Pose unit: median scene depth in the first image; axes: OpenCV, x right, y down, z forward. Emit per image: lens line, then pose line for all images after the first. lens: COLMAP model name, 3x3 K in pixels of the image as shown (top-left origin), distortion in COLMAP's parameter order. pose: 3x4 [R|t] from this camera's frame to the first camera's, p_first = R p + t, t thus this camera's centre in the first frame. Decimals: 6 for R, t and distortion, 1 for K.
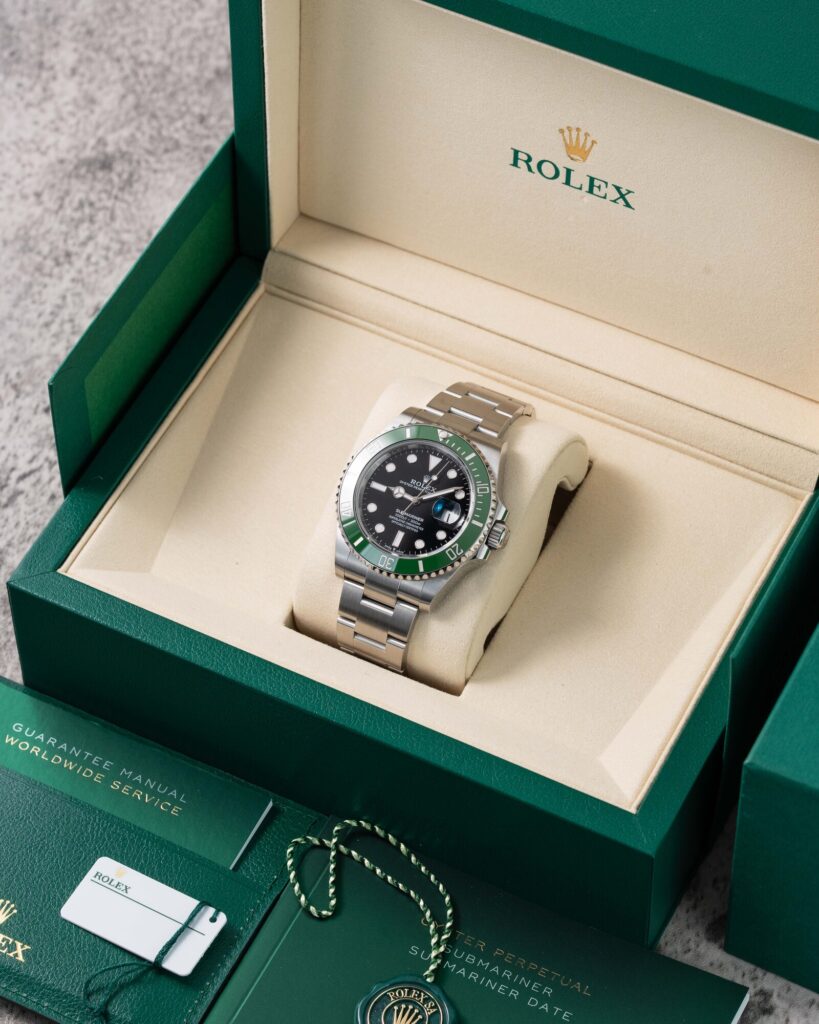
lens RADIAL K [[4788.3, 0, 409.1], [0, 4788.3, 513.9], [0, 0, 1]] dist [0.247388, 0.000000]
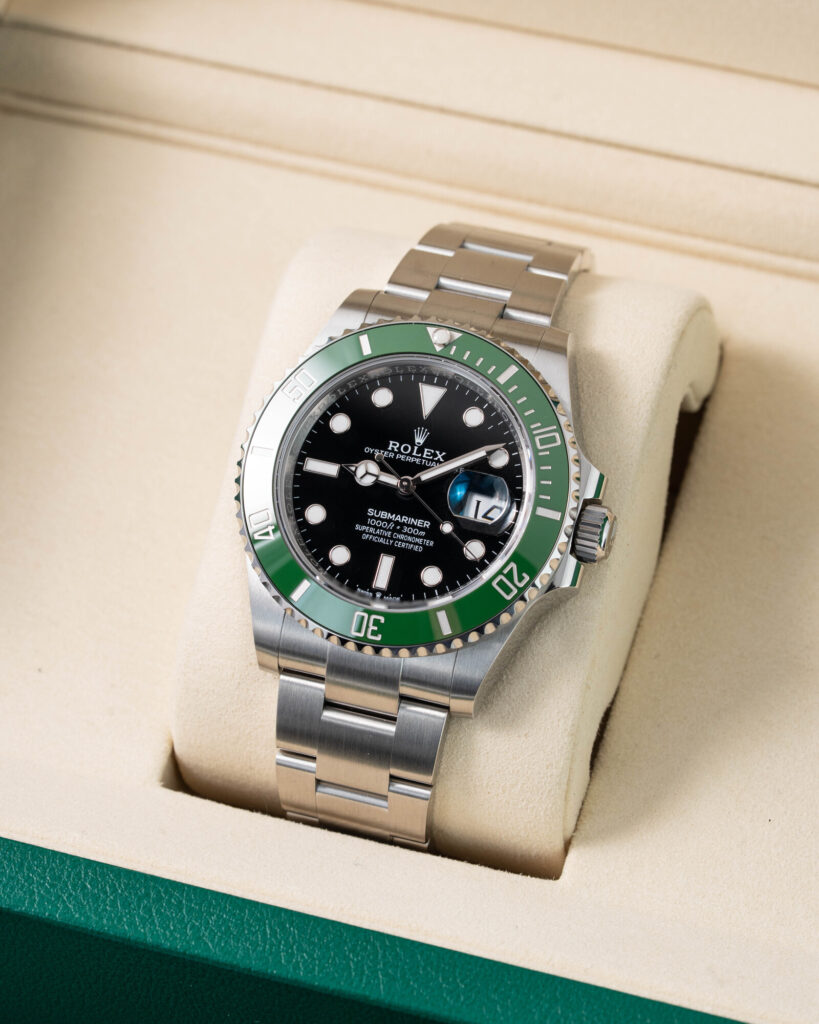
lens RADIAL K [[4788.3, 0, 409.7], [0, 4788.3, 507.4], [0, 0, 1]] dist [0.247388, 0.000000]
pose [[0.984172, -0.155679, 0.084670, -0.038277], [0.153783, 0.987693, 0.028510, -0.013897], [-0.088067, -0.015038, 0.996001, 0.530740]]
